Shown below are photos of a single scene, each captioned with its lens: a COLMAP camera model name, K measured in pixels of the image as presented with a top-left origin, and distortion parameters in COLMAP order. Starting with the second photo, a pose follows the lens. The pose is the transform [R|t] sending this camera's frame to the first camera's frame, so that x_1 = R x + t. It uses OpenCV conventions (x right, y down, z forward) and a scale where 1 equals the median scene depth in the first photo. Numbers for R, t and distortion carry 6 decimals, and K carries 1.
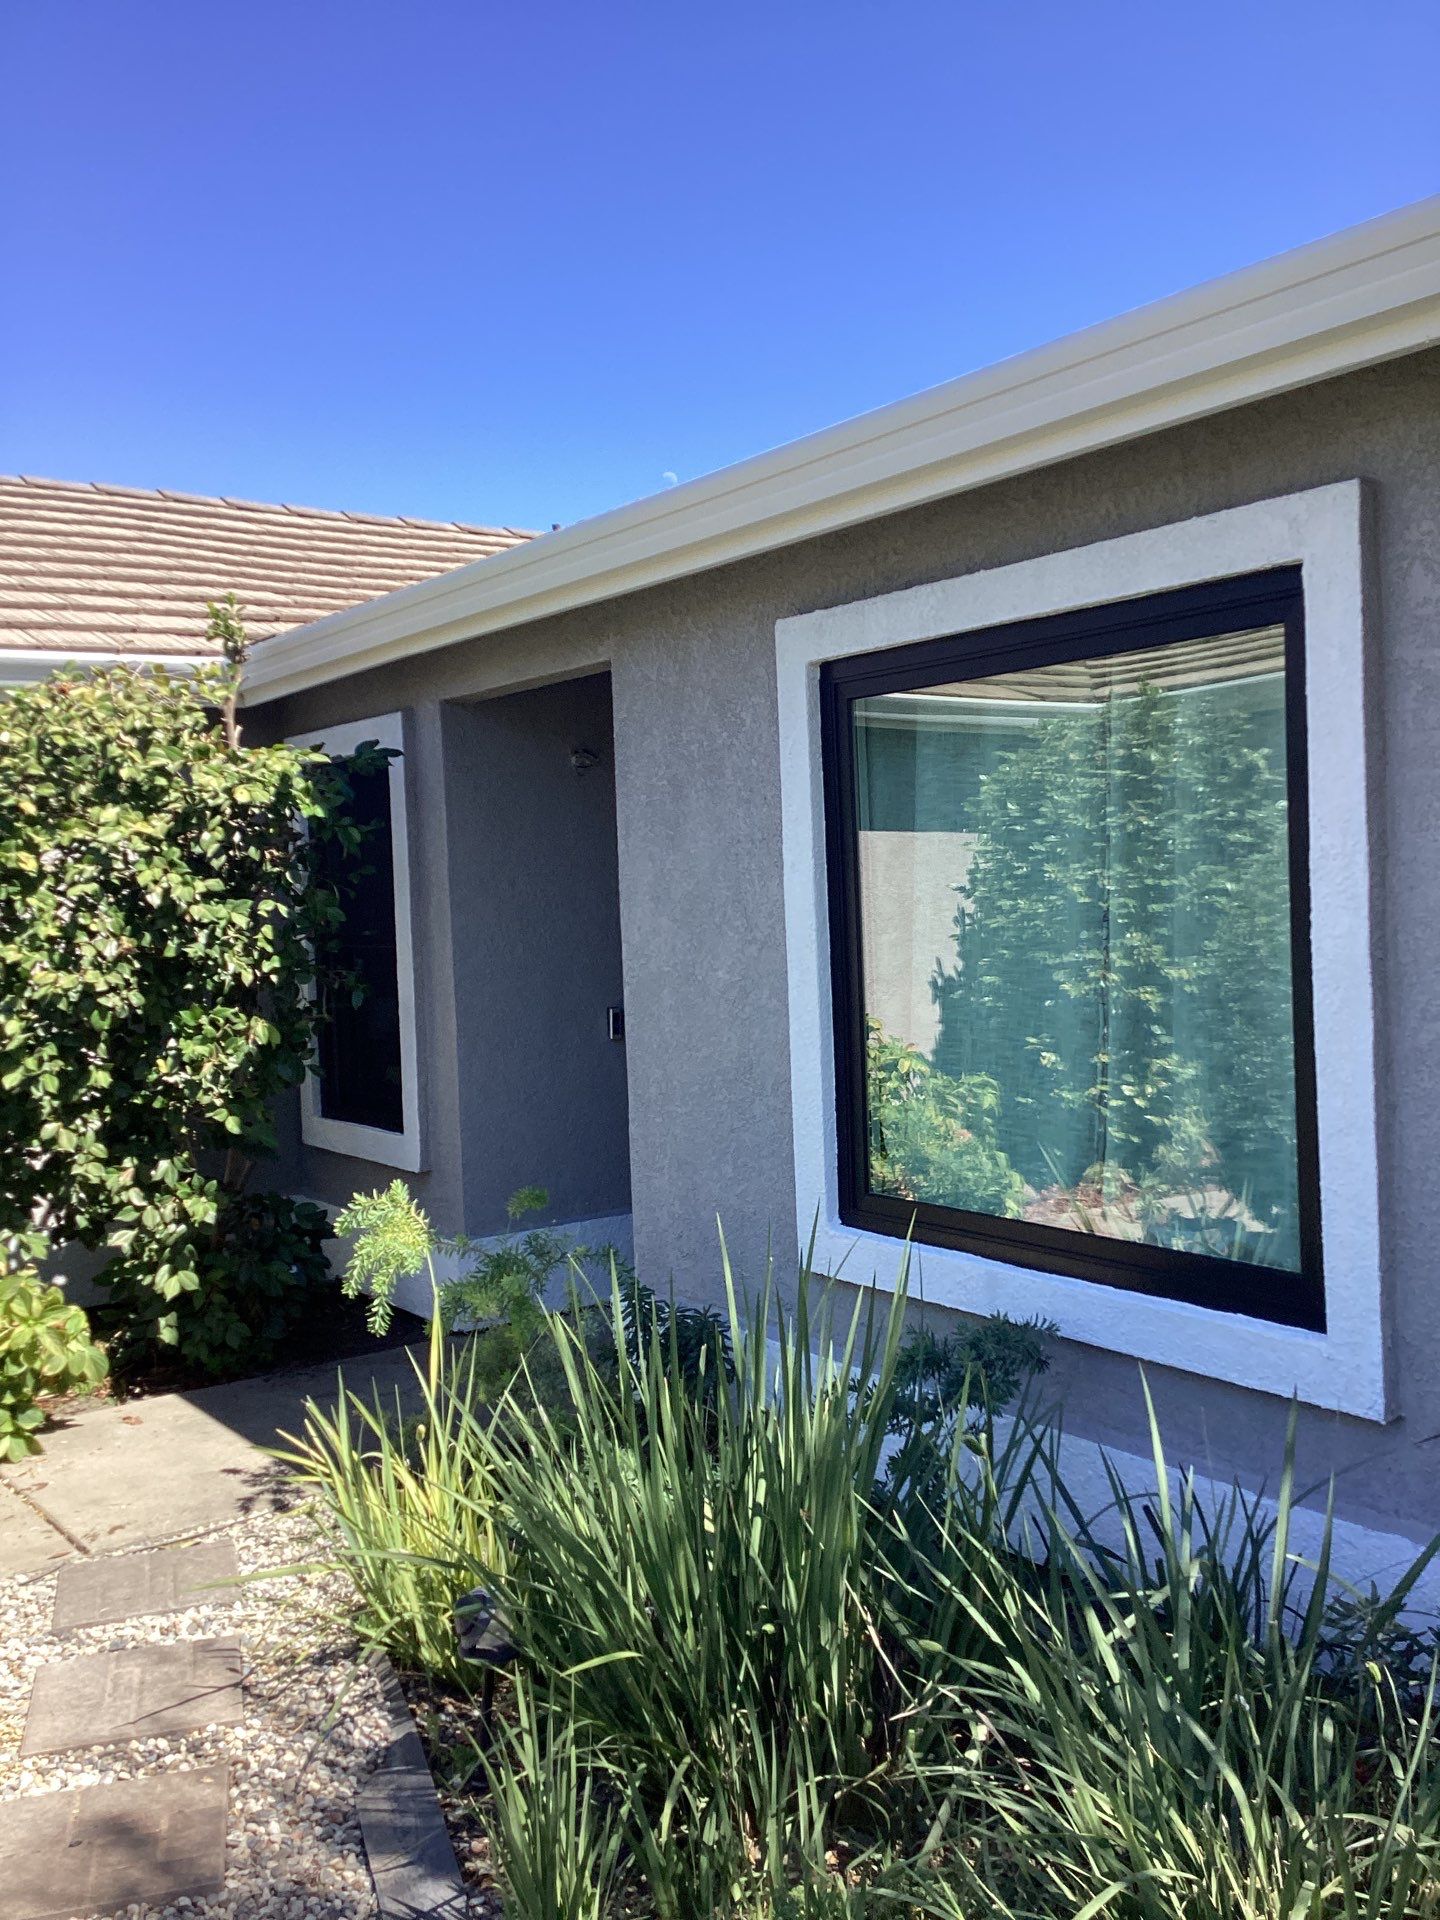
lens RADIAL K [[1563.3, 0, 720.0], [0, 1563.3, 960.0], [0, 0, 1]] dist [0.001776, -0.072353]
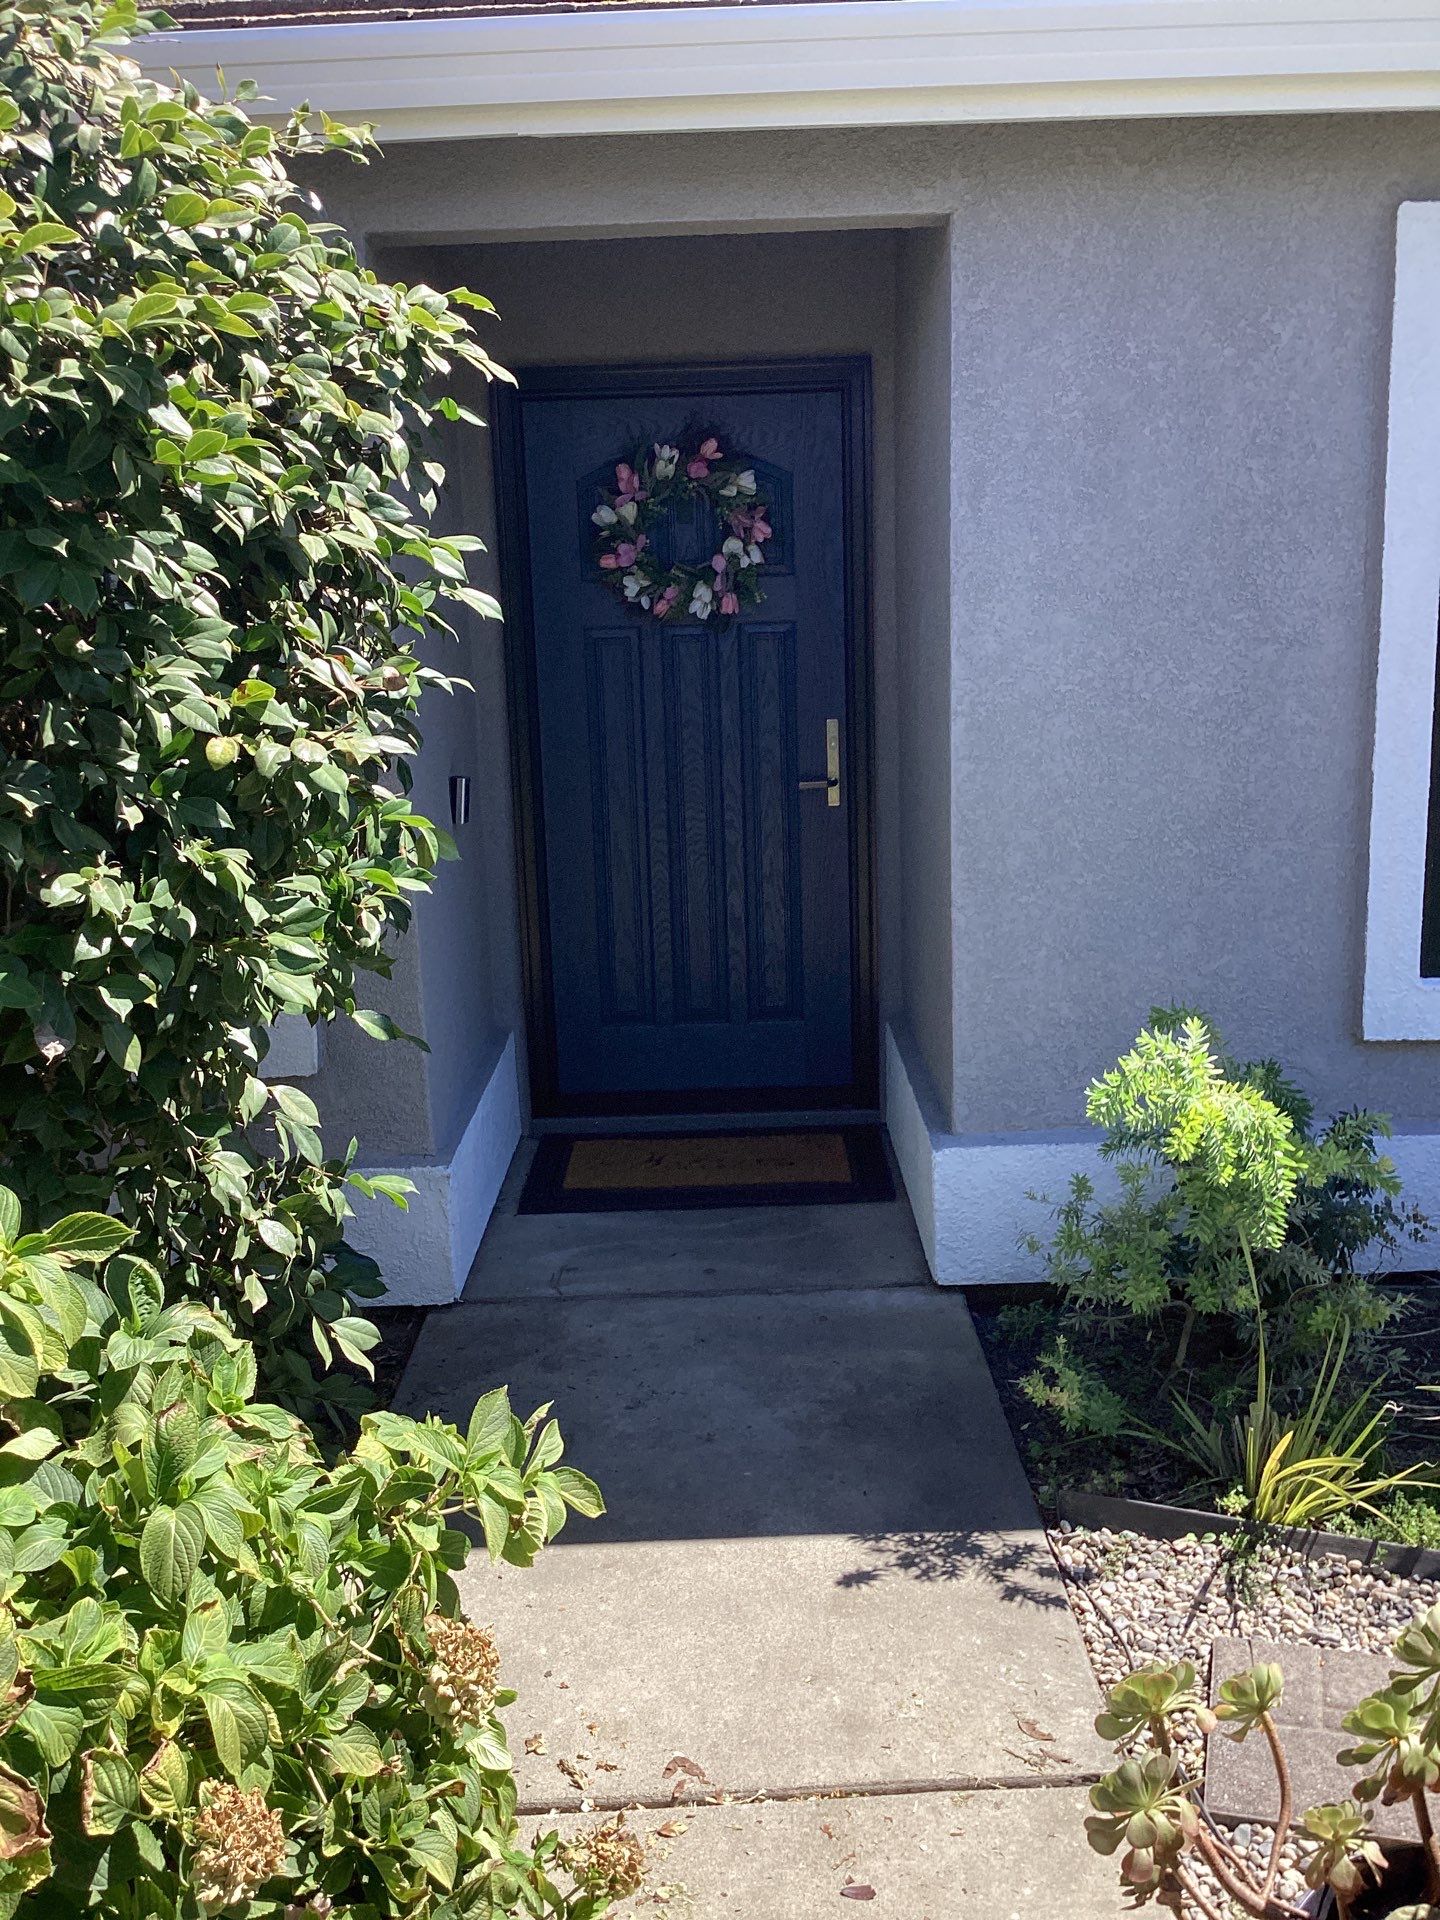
lens RADIAL K [[1686.4, 0, 720.0], [0, 1686.4, 960.0], [0, 0, 1]] dist [0.152375, -0.268533]
pose [[0.625216, -0.122725, 0.770742, -0.791898], [0.039123, 0.991246, 0.126100, 0.026436], [-0.779470, -0.048686, 0.624544, 0.661656]]
